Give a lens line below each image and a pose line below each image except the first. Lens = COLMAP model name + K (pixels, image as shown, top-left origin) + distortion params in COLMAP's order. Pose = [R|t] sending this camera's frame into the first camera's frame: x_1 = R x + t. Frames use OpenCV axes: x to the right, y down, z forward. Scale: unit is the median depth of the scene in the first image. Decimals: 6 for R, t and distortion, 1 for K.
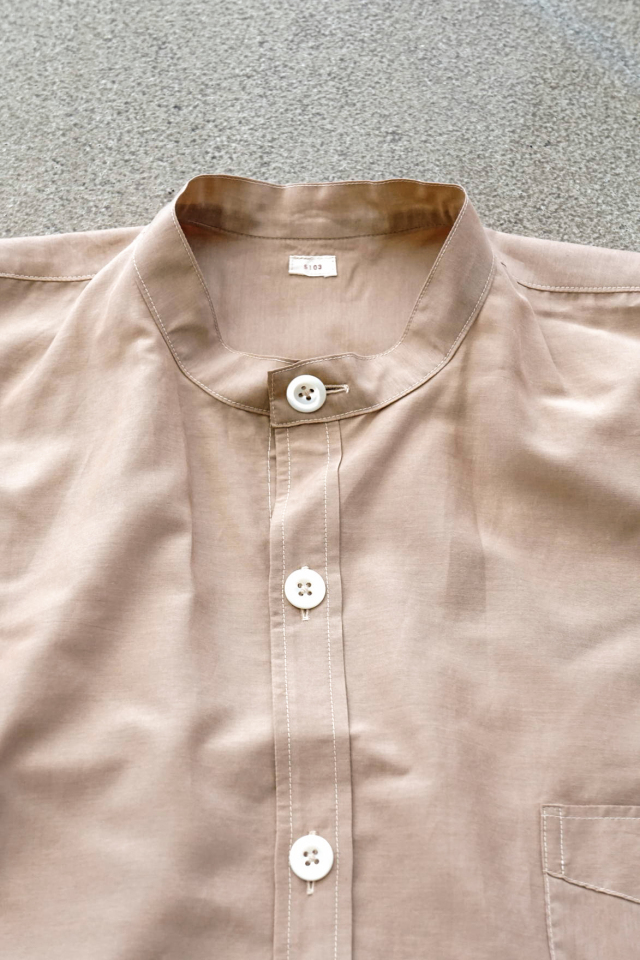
lens RADIAL K [[2332.4, 0, 320.0], [0, 2332.4, 480.0], [0, 0, 1]] dist [0.500040, 0.109866]
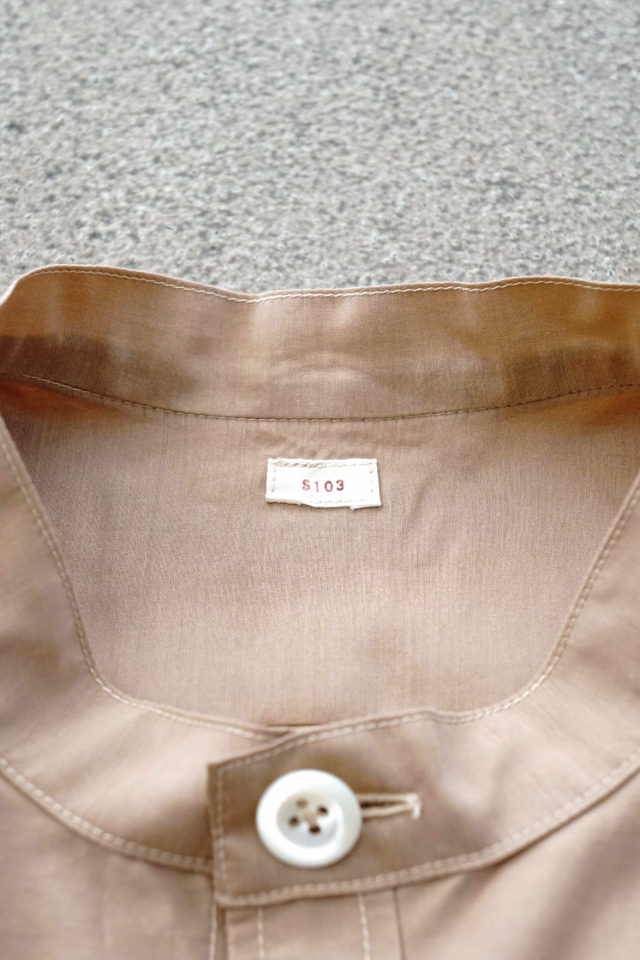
lens RADIAL K [[2217.6, 0, 320.0], [0, 2217.6, 480.0], [0, 0, 1]] dist [0.447172, -0.249608]
pose [[0.999961, 0.001005, 0.008746, -0.006840], [-0.000373, 0.997408, -0.071951, -0.061687], [-0.008796, 0.071945, 0.997370, 0.588861]]
